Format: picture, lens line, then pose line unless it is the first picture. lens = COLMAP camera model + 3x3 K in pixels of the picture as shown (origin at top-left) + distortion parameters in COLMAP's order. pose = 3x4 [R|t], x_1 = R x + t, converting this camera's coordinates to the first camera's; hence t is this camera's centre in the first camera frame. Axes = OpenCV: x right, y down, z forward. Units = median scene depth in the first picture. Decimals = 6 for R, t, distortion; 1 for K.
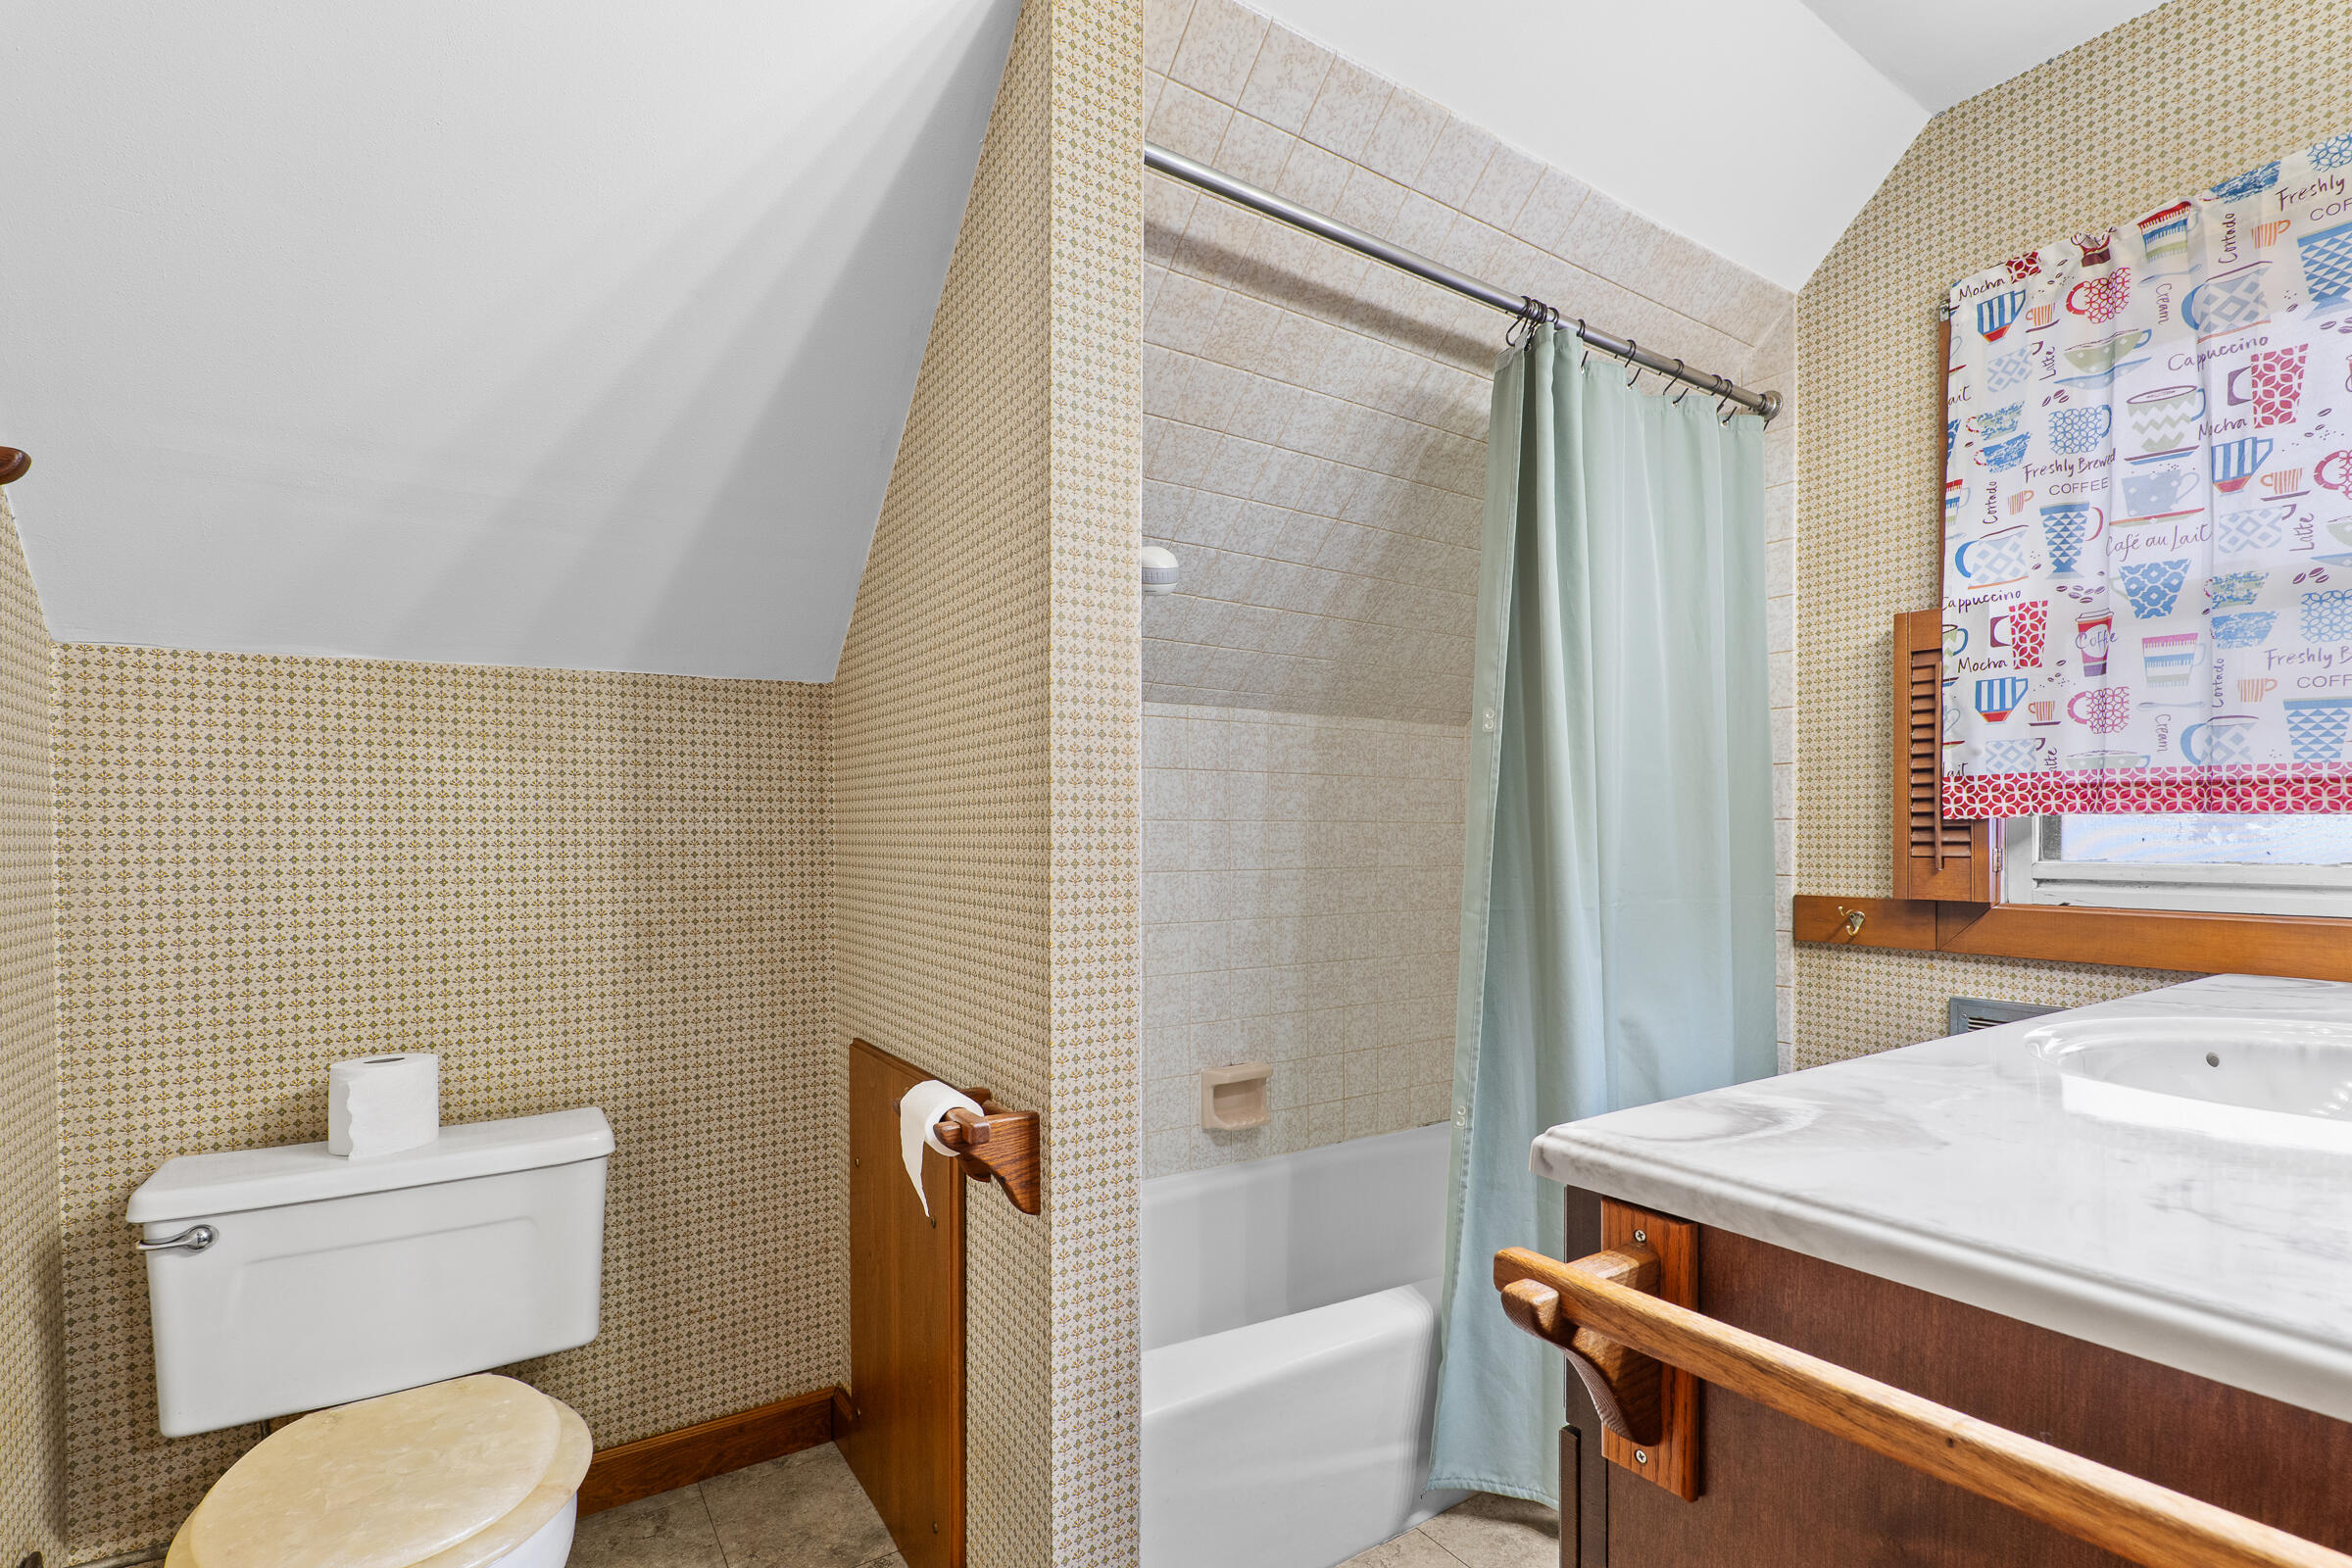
lens RADIAL K [[1099.0, 0, 1208.3], [0, 1099.0, 844.5], [0, 0, 1]] dist [-0.014740, 0.002451]
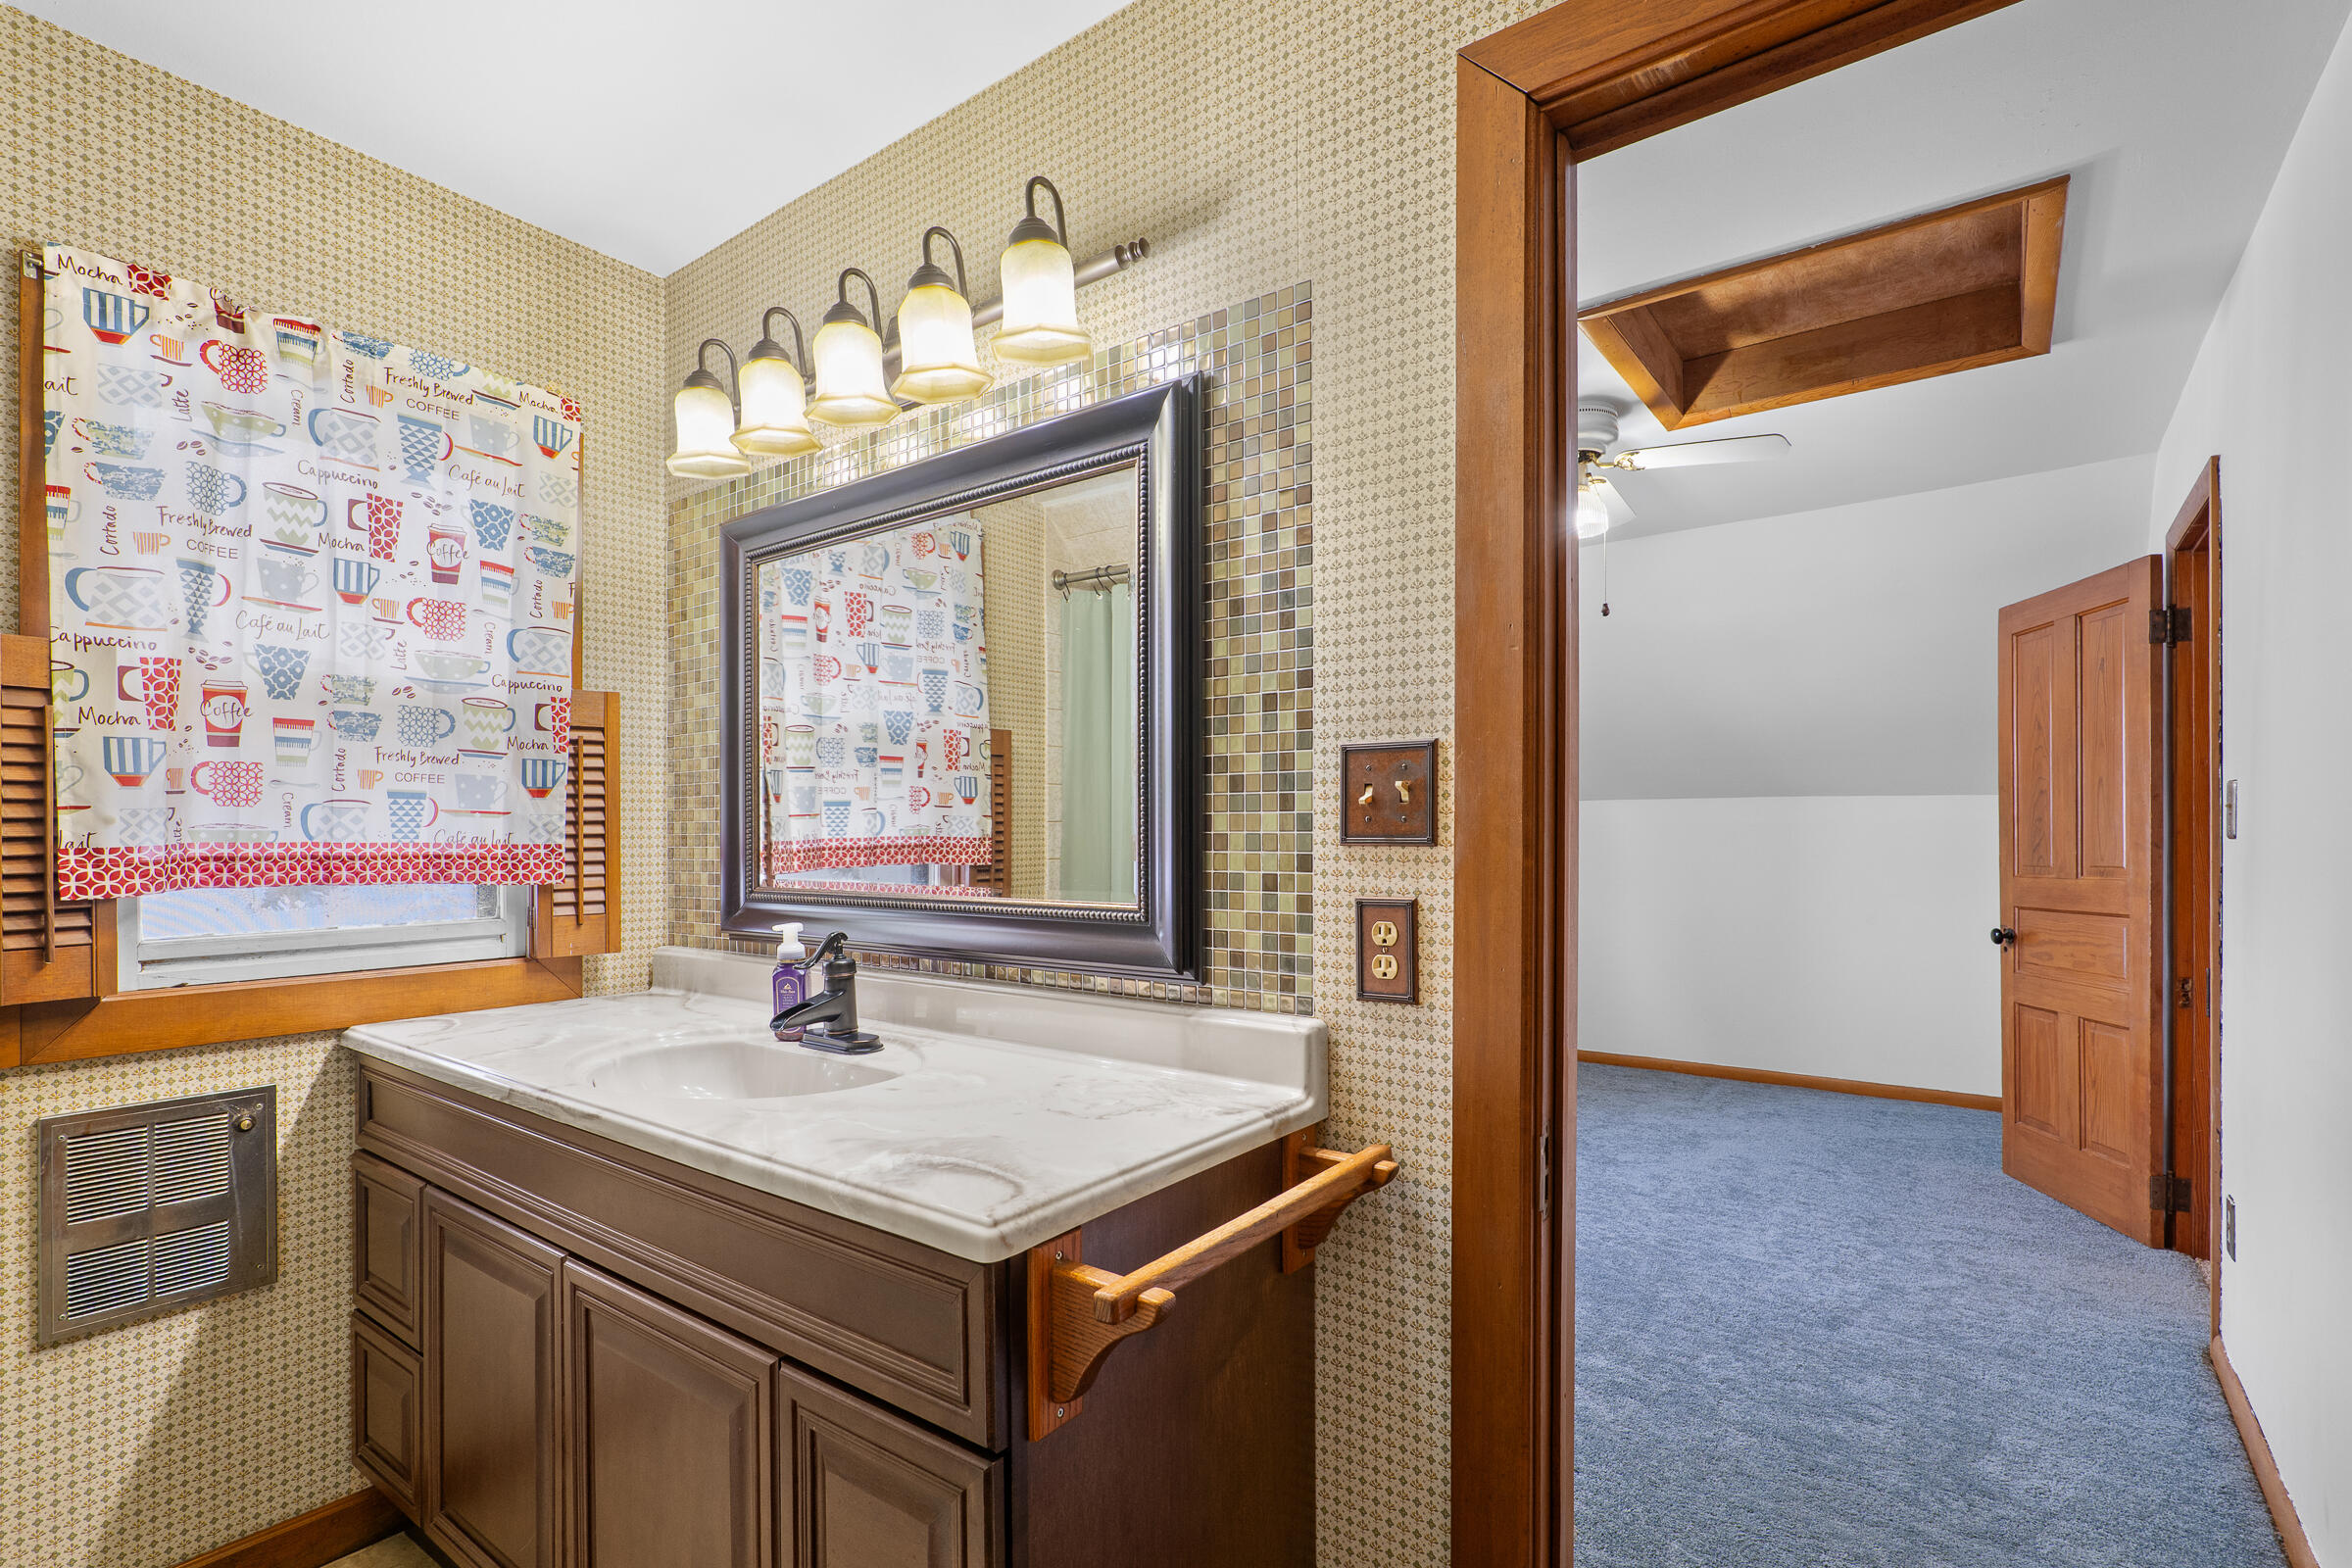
lens RADIAL K [[1099.0, 0, 1162.2], [0, 1099.0, 821.2], [0, 0, 1]] dist [-0.014740, 0.002451]
pose [[-0.337107, 0.007432, 0.941437, -0.381679], [0.009258, 0.999947, -0.004579, -0.074511], [-0.941421, 0.007172, -0.337158, 0.525494]]
